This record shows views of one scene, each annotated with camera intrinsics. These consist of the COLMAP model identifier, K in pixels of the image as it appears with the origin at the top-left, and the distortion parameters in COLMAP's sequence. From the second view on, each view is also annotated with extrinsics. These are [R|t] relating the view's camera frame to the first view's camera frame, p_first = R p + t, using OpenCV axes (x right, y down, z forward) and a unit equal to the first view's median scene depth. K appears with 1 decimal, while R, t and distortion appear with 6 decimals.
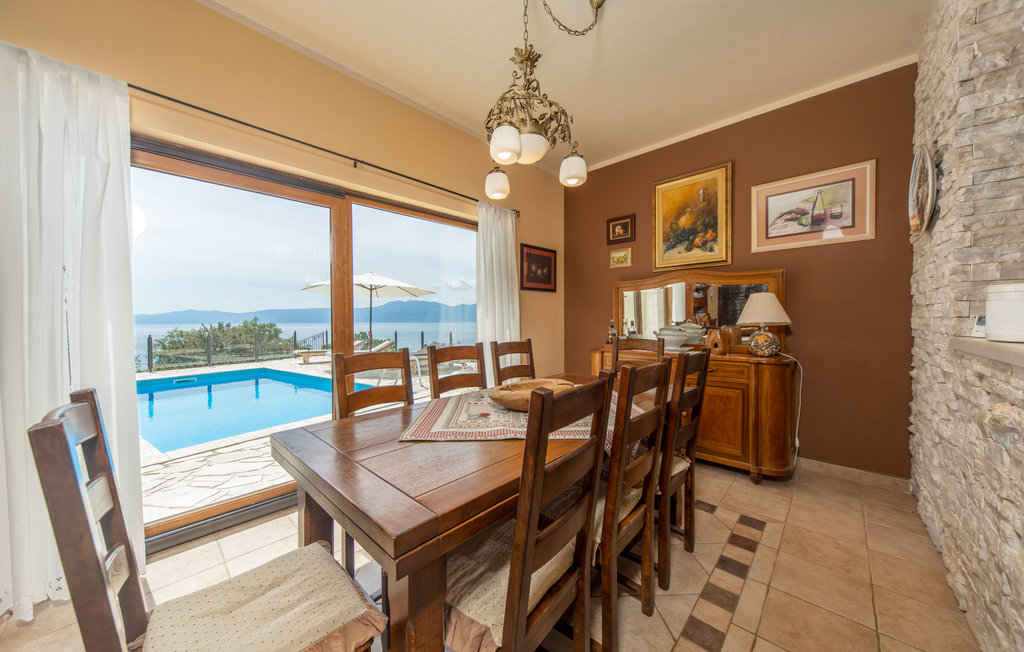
lens RADIAL K [[354.4, 0, 506.3], [0, 354.4, 323.3], [0, 0, 1]] dist [-0.000170, -0.000131]
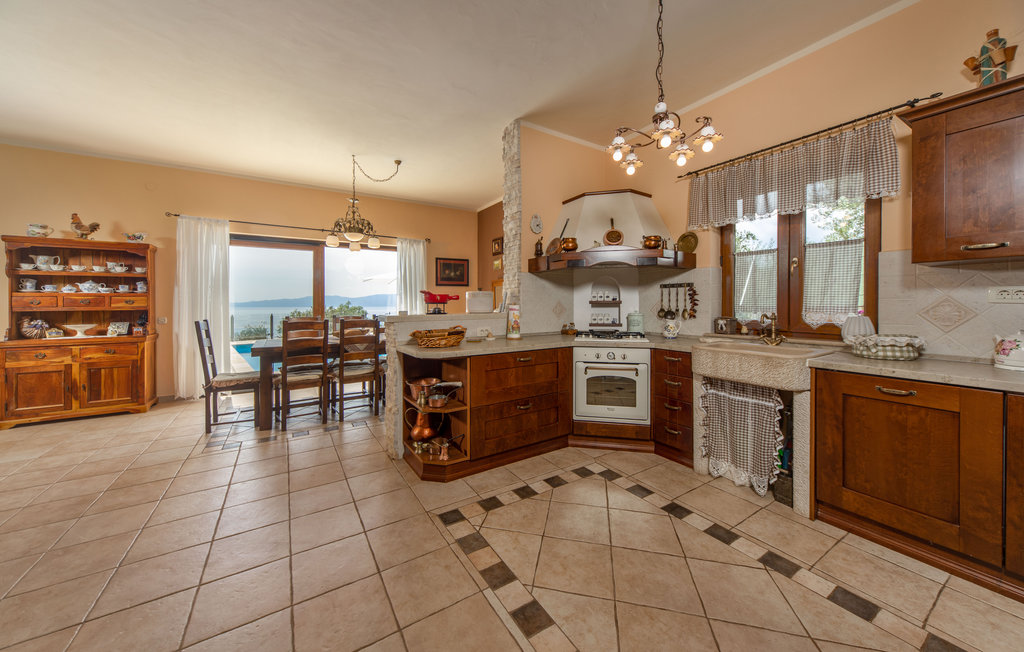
lens RADIAL K [[354.4, 0, 502.0], [0, 354.4, 305.2], [0, 0, 1]] dist [-0.000170, -0.000131]
pose [[0.969643, 0.004154, -0.244491, 0.848439], [-0.006017, 0.999958, -0.006873, 0.004003], [0.244452, 0.008136, 0.969627, -0.583760]]
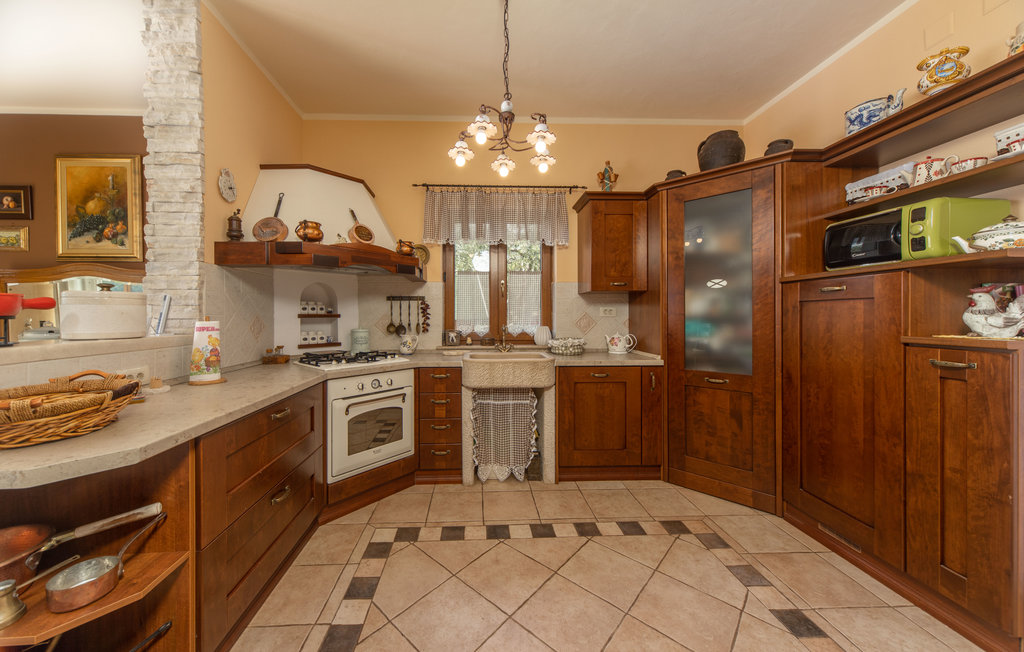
lens RADIAL K [[354.4, 0, 496.0], [0, 354.4, 318.0], [0, 0, 1]] dist [-0.000170, -0.000131]
pose [[0.686375, -0.000713, 0.727247, 0.568996], [0.008472, 0.999939, -0.007016, -0.000174], [-0.727198, 0.010977, 0.686339, -0.328189]]
